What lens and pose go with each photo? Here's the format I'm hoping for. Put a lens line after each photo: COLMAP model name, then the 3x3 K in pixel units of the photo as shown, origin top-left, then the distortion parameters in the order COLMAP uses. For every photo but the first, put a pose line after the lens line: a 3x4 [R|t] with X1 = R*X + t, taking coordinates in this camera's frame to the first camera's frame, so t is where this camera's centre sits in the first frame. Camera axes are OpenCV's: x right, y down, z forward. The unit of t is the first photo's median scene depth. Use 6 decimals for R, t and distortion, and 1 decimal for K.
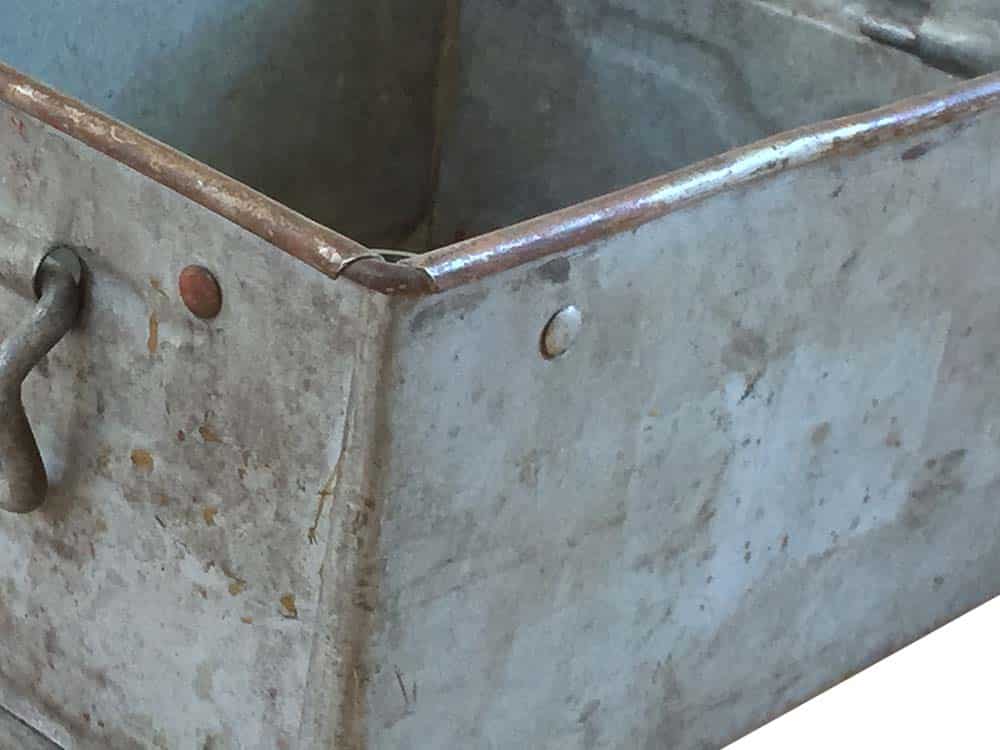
lens RADIAL K [[3012.1, 0, 500.0], [0, 3012.1, 375.0], [0, 0, 1]] dist [0.036998, -0.298684]
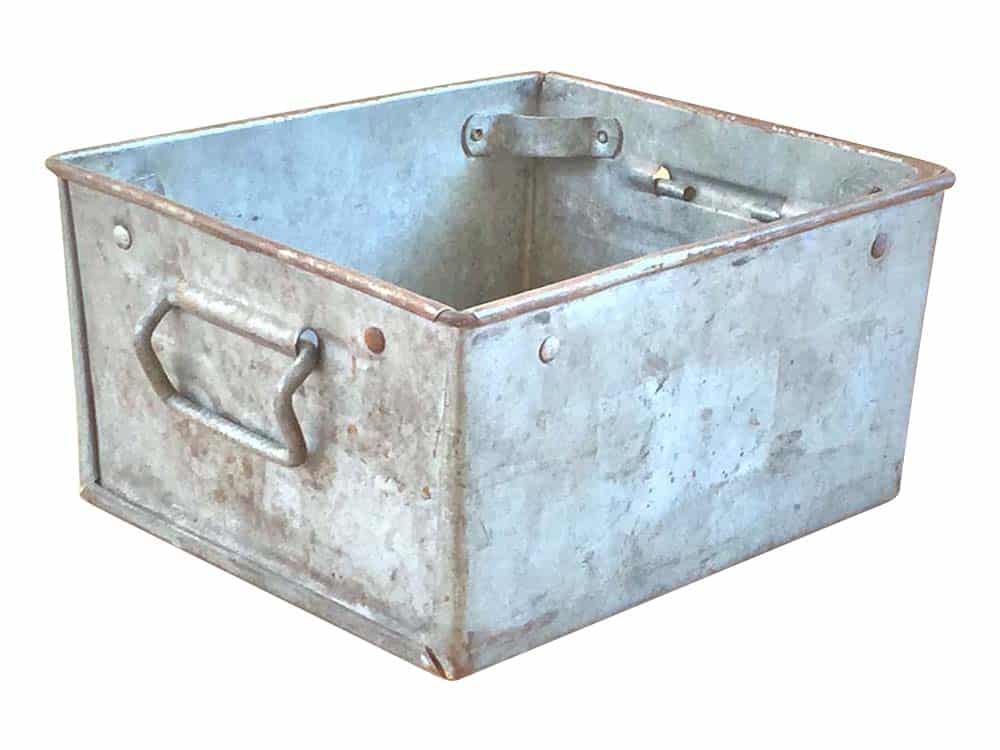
lens RADIAL K [[2474.4, 0, 500.0], [0, 2474.4, 375.0], [0, 0, 1]] dist [-0.002018, -0.002908]
pose [[0.995679, -0.064191, -0.067109, 0.093283], [0.058199, 0.994444, -0.087710, 0.140938], [0.072367, 0.083425, 0.993883, -0.644914]]
